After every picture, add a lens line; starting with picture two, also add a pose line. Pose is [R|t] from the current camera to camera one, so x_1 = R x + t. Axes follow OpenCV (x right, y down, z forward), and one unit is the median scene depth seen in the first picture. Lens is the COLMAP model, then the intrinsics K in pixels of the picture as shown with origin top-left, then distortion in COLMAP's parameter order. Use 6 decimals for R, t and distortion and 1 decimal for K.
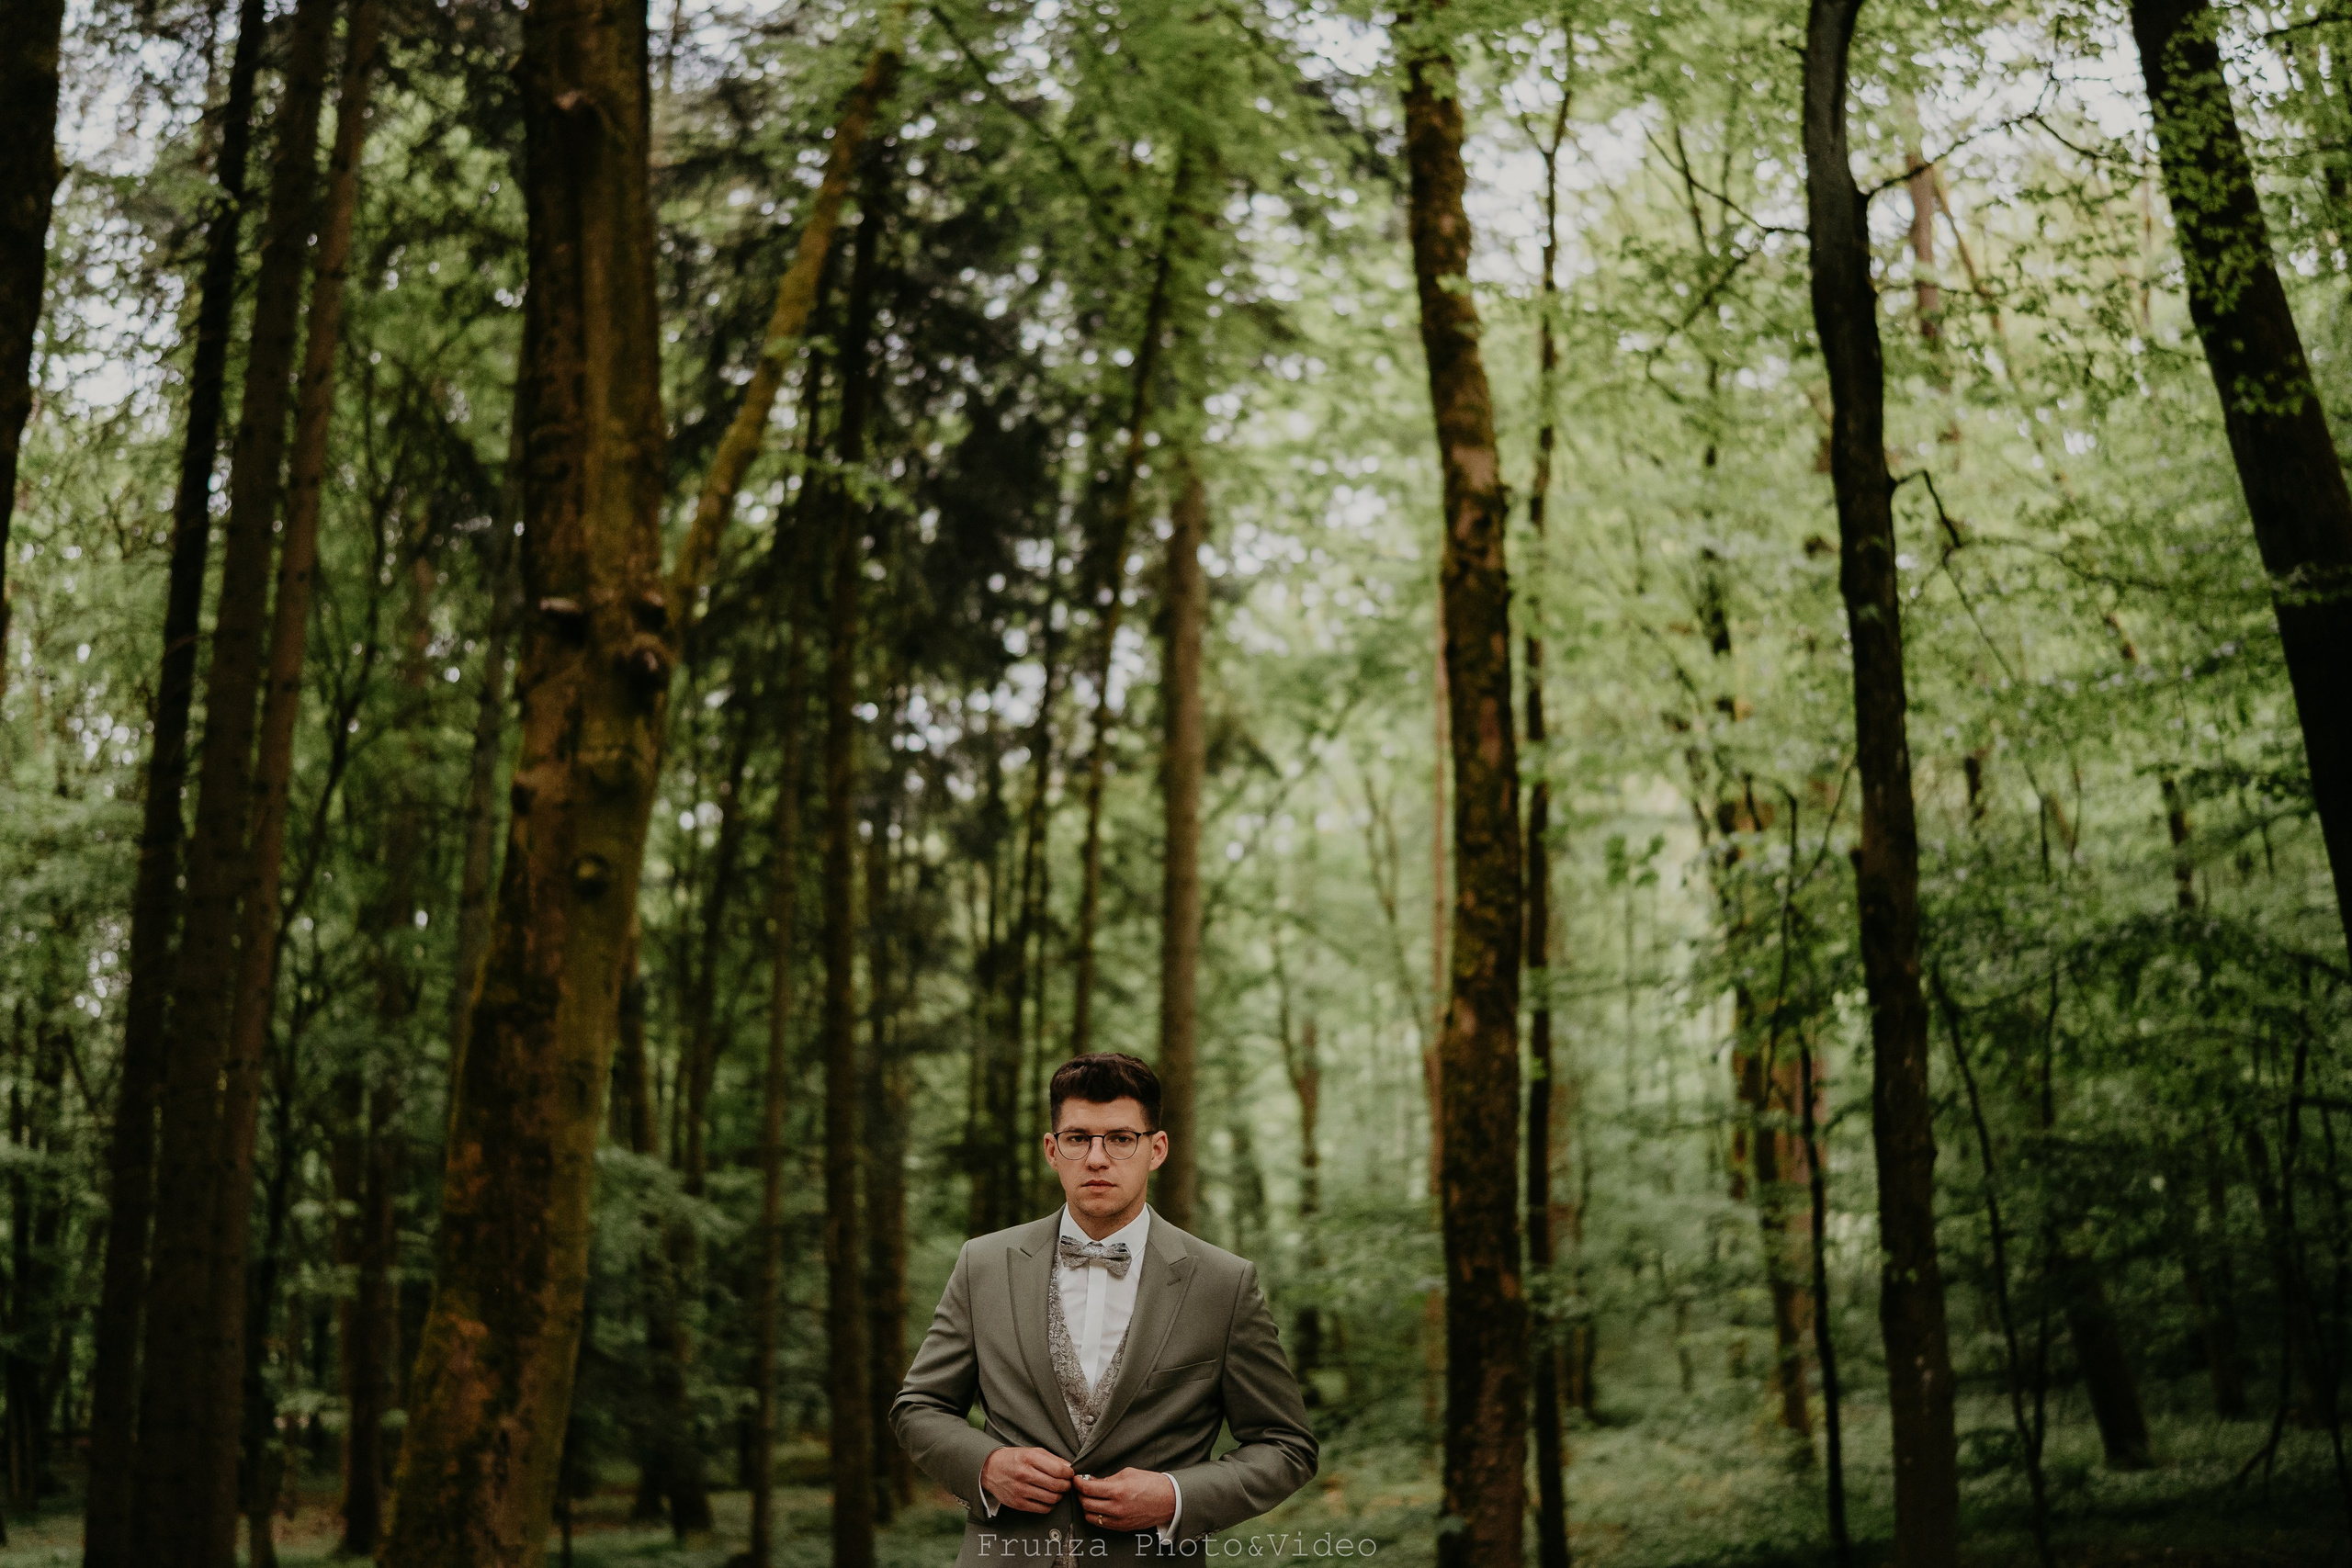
lens RADIAL K [[2989.9, 0, 1177.9], [0, 2989.9, 787.3], [0, 0, 1]] dist [-0.026893, -0.867037]
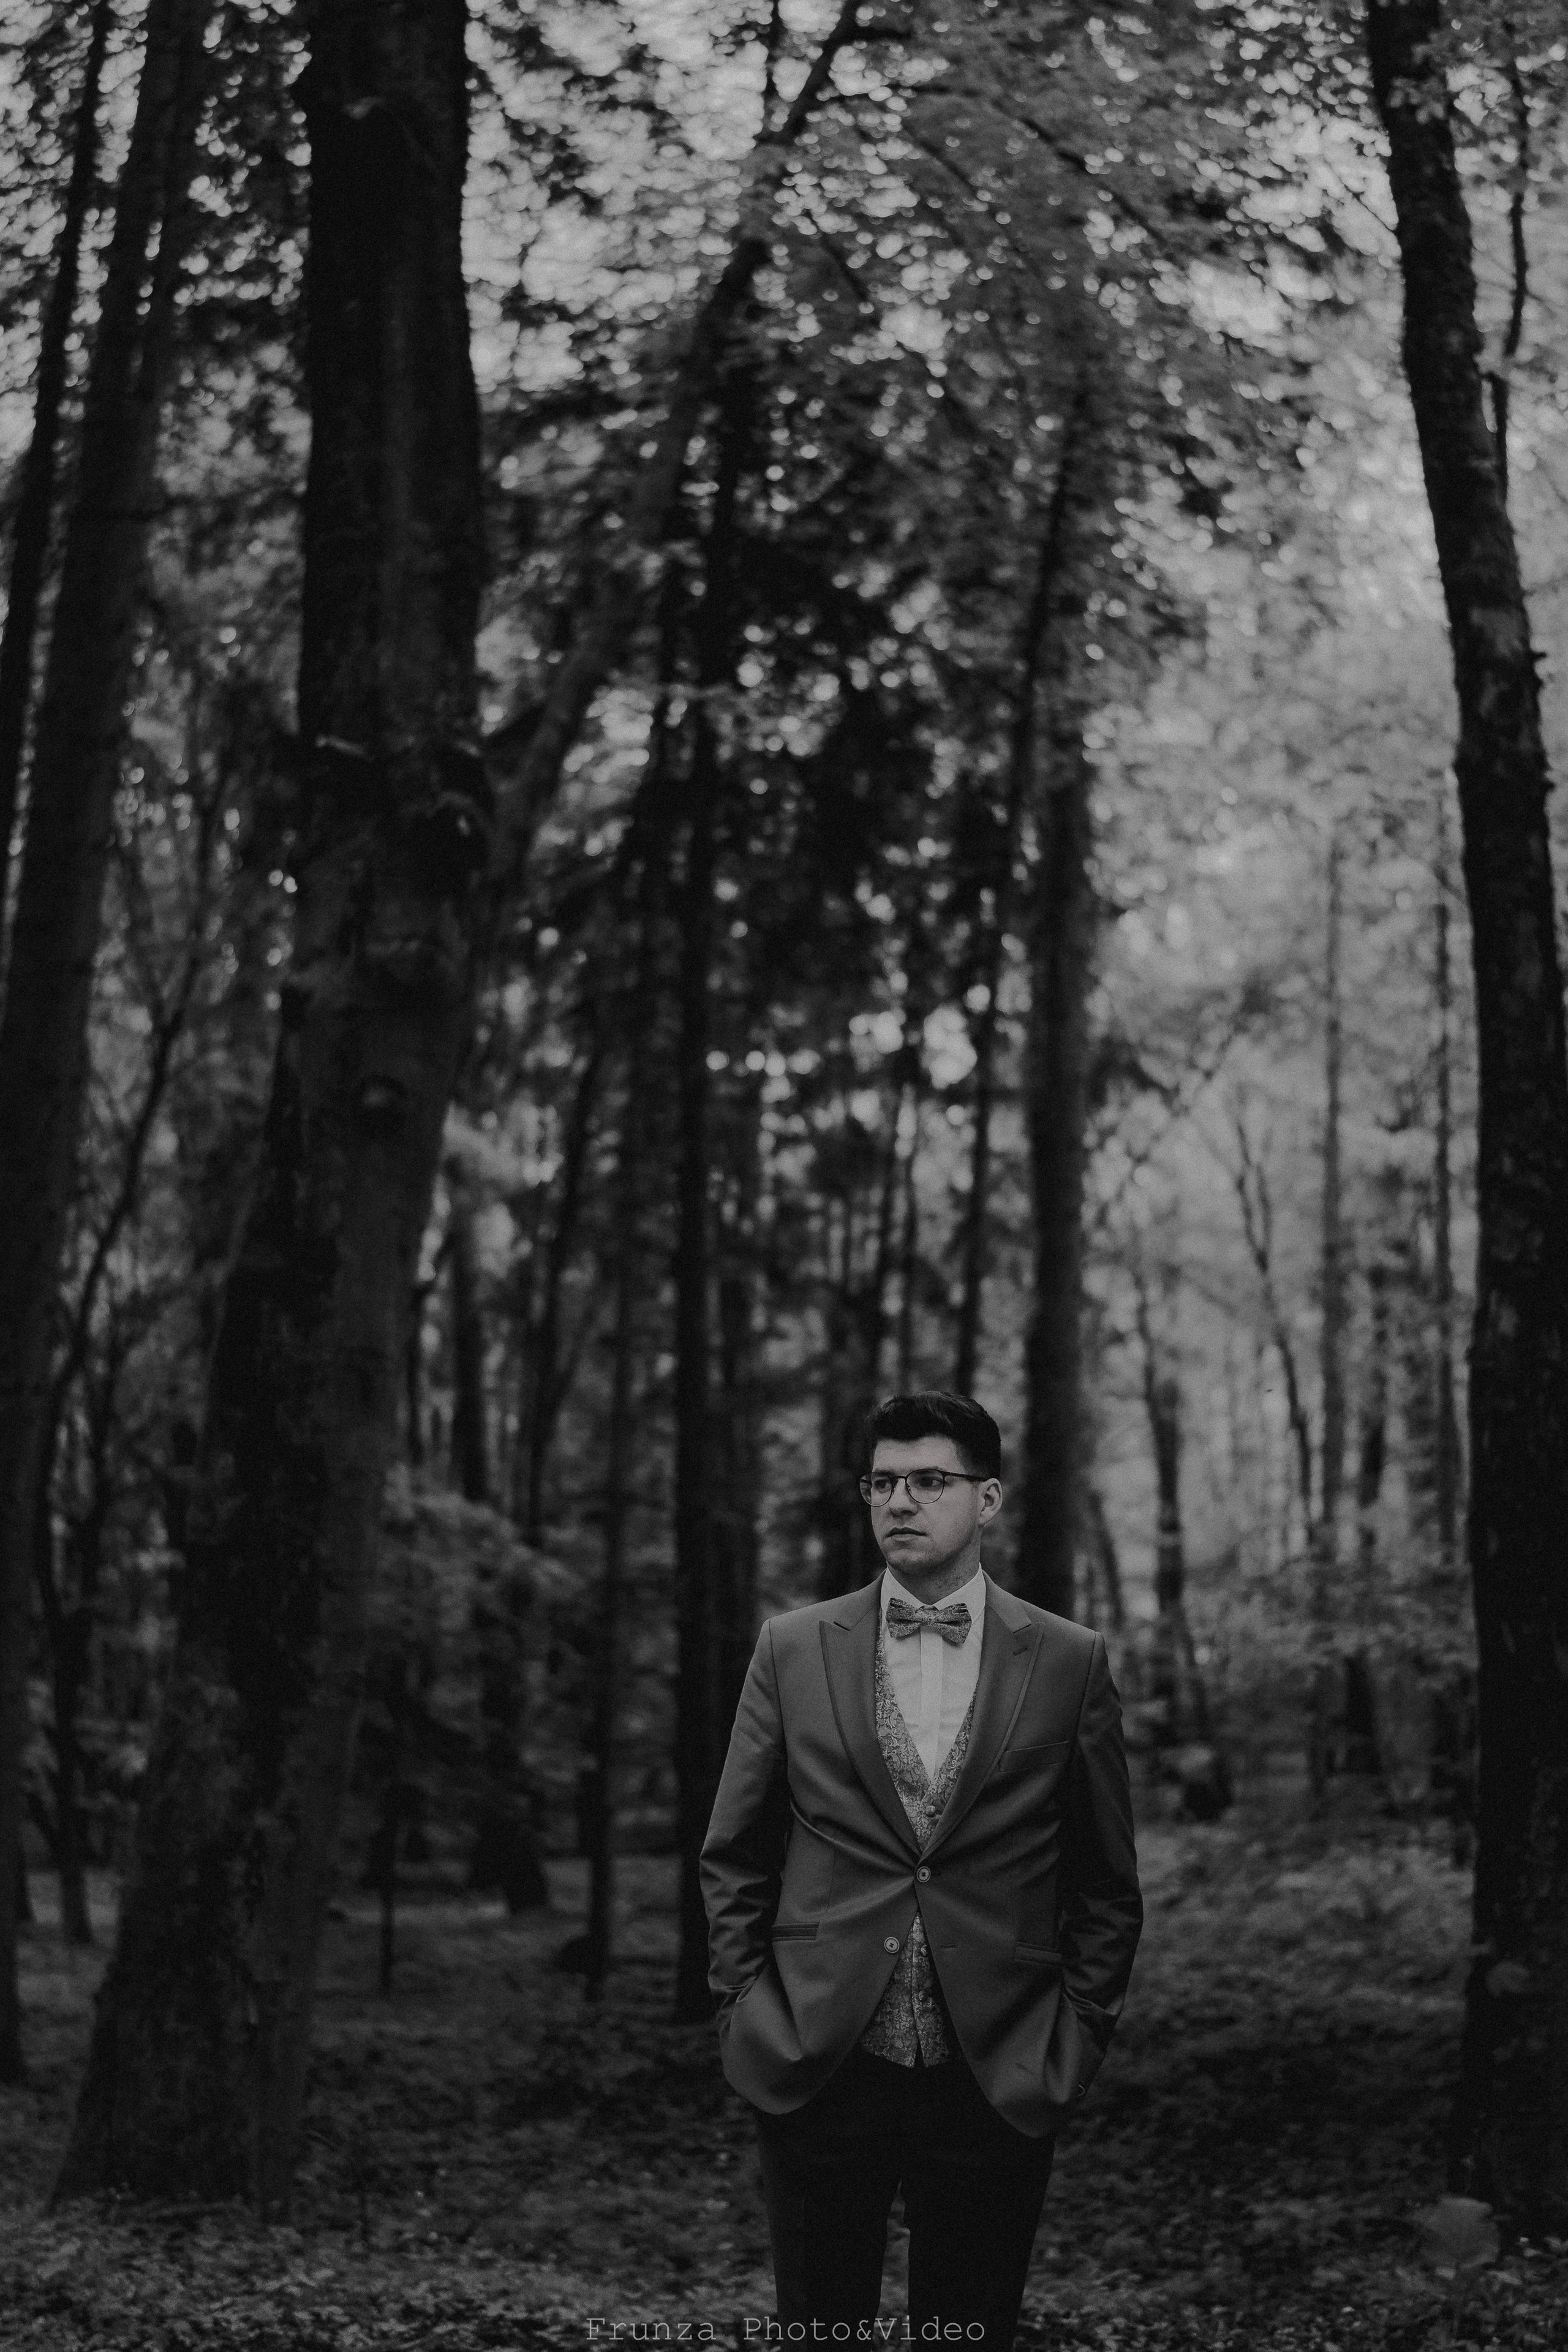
lens RADIAL K [[2663.7, 0, 784.4], [0, 2663.7, 1178.8], [0, 0, 1]] dist [-0.020169, -0.014385]
pose [[0.997162, 0.008077, -0.074848, -0.021528], [-0.008860, 0.999909, -0.010143, 0.028259], [0.074759, 0.010778, 0.997143, 0.167242]]
